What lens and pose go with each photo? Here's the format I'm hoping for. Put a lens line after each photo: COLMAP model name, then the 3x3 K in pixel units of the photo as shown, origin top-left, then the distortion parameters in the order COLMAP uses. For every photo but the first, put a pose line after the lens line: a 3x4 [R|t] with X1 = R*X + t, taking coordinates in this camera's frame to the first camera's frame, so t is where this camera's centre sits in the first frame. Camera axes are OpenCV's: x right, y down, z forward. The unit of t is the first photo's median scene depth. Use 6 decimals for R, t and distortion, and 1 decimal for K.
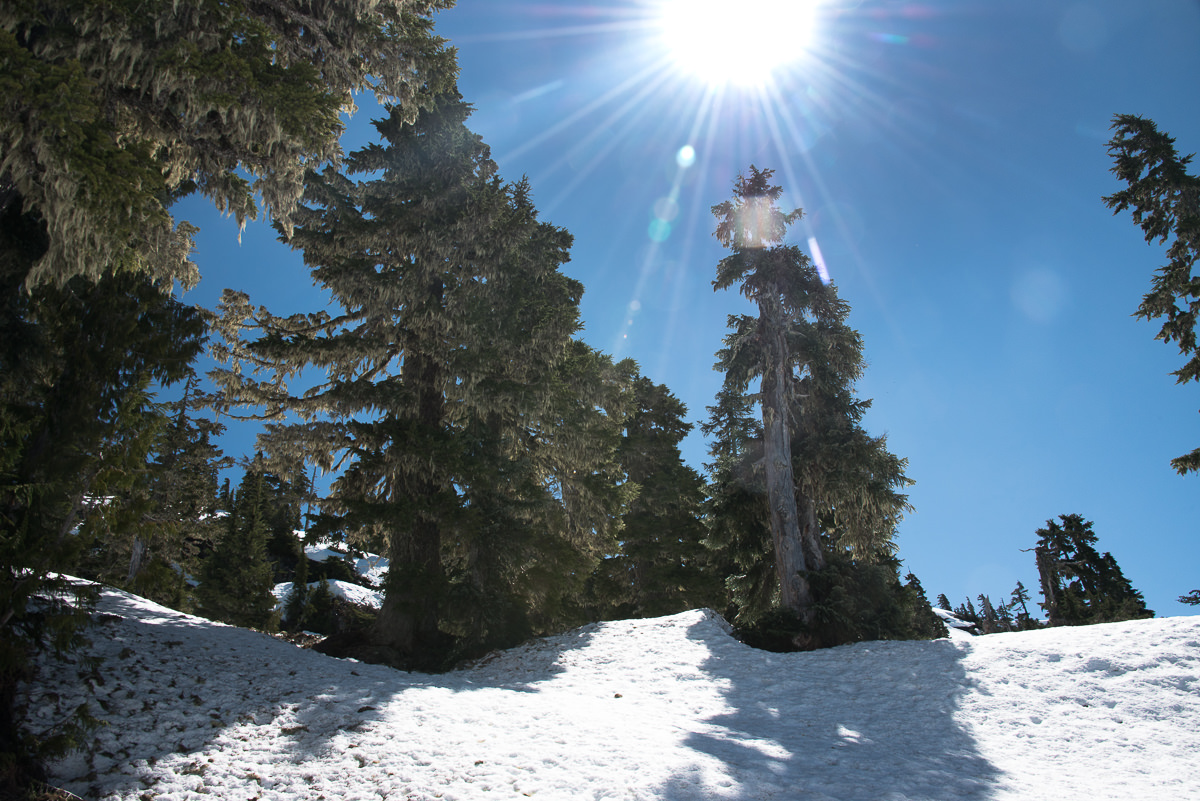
lens RADIAL K [[957.7, 0, 600.0], [0, 957.7, 400.5], [0, 0, 1]] dist [-0.138563, 0.072977]
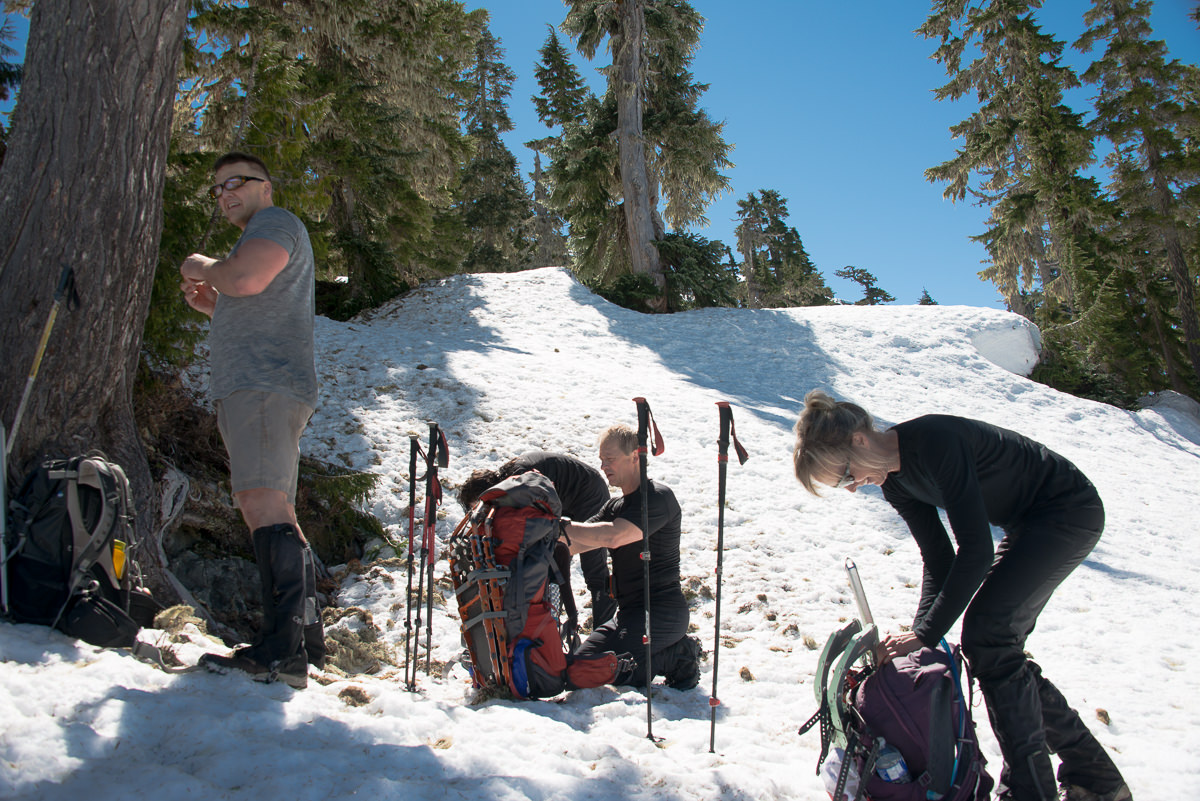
lens RADIAL K [[957.7, 0, 600.0], [0, 957.7, 400.5], [0, 0, 1]] dist [-0.138563, 0.072977]
pose [[0.939491, 0.007843, 0.342485, -0.219800], [-0.133942, 0.928565, 0.346160, -0.023479], [-0.315305, -0.371087, 0.873428, -0.024900]]
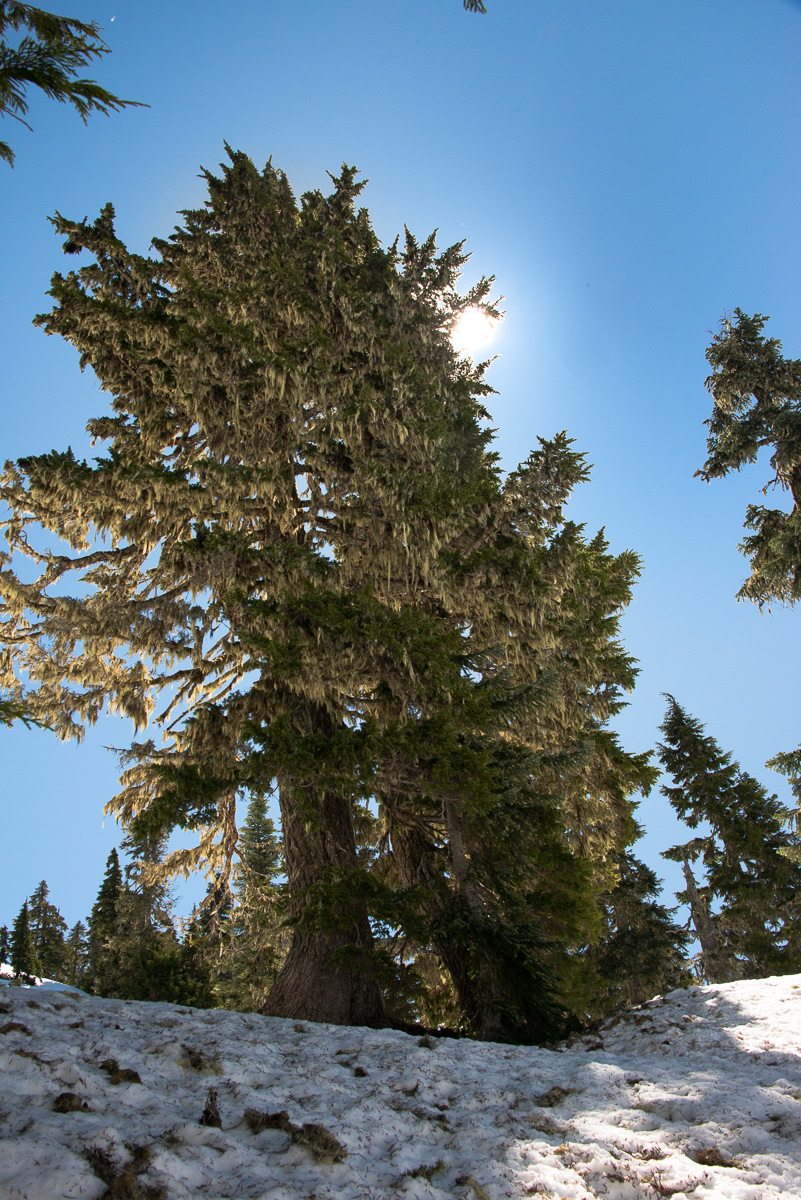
lens RADIAL K [[1145.9, 0, 400.5], [0, 1145.9, 600.0], [0, 0, 1]] dist [0.001073, 0.002334]
pose [[0.996959, -0.005580, 0.077728, -0.208030], [0.018081, 0.986778, -0.161064, 0.121747], [-0.075802, 0.161980, 0.983878, 0.359247]]
